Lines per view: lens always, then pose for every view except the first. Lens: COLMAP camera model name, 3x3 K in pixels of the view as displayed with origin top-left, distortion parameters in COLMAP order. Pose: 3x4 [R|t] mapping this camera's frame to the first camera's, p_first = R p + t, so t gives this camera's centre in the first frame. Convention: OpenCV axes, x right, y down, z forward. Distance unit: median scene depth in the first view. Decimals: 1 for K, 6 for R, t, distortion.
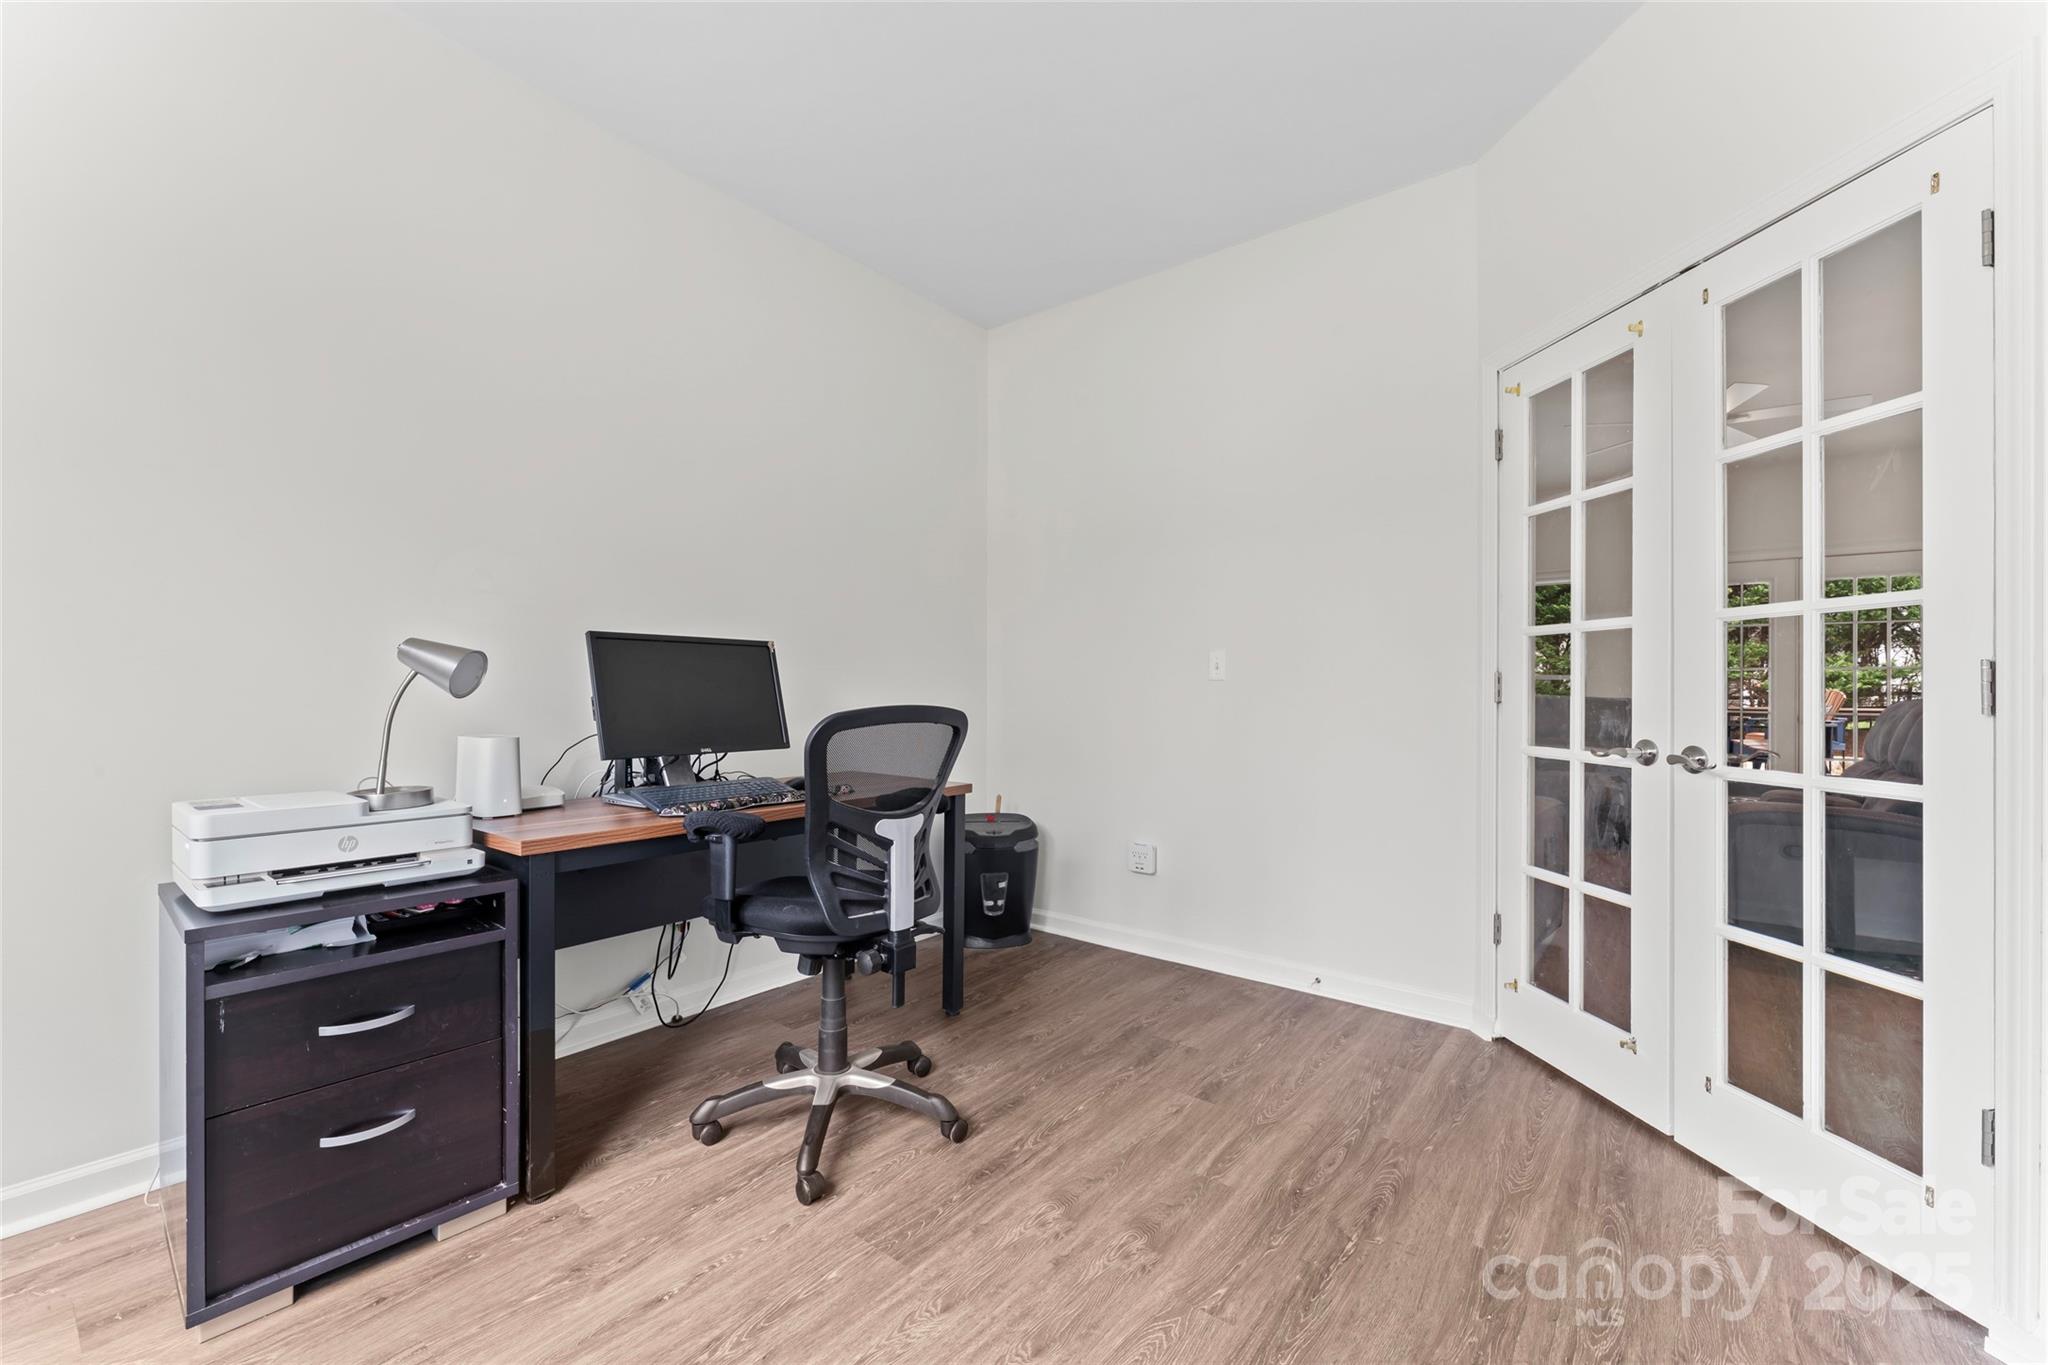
lens RADIAL K [[847.7, 0, 1012.8], [0, 847.7, 687.1], [0, 0, 1]] dist [0.001176, 0.000065]
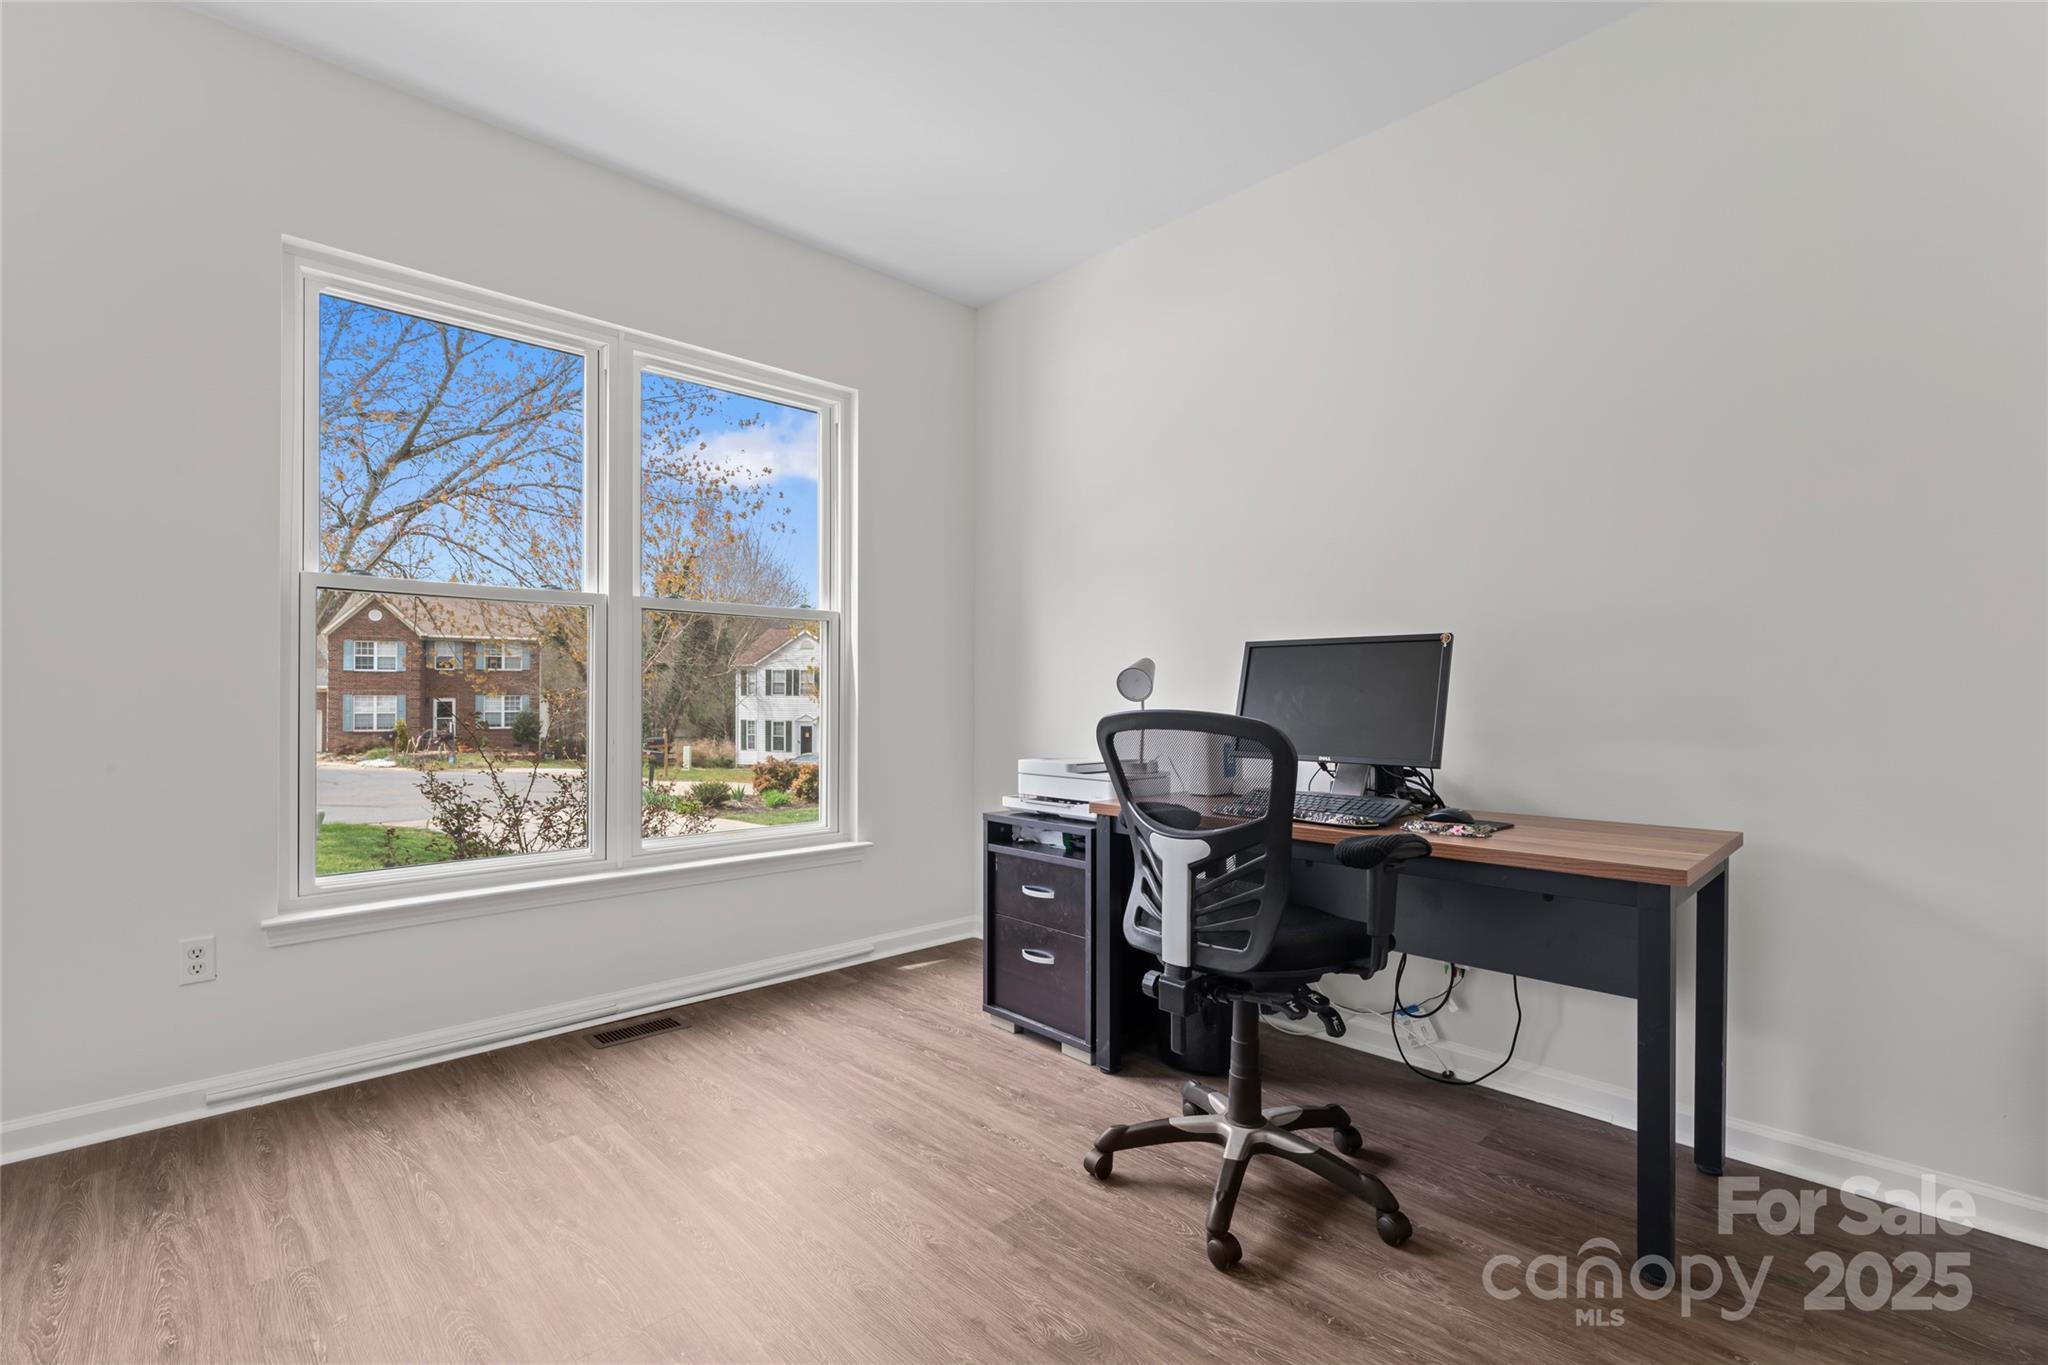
lens RADIAL K [[923.1, 0, 1012.1], [0, 923.1, 688.7], [0, 0, 1]] dist [-0.000686, -0.000609]
pose [[-0.137257, -0.012381, -0.990458, 0.961611], [-0.000188, 0.999922, -0.012474, 0.013897], [0.990535, -0.001526, -0.137249, 1.097156]]
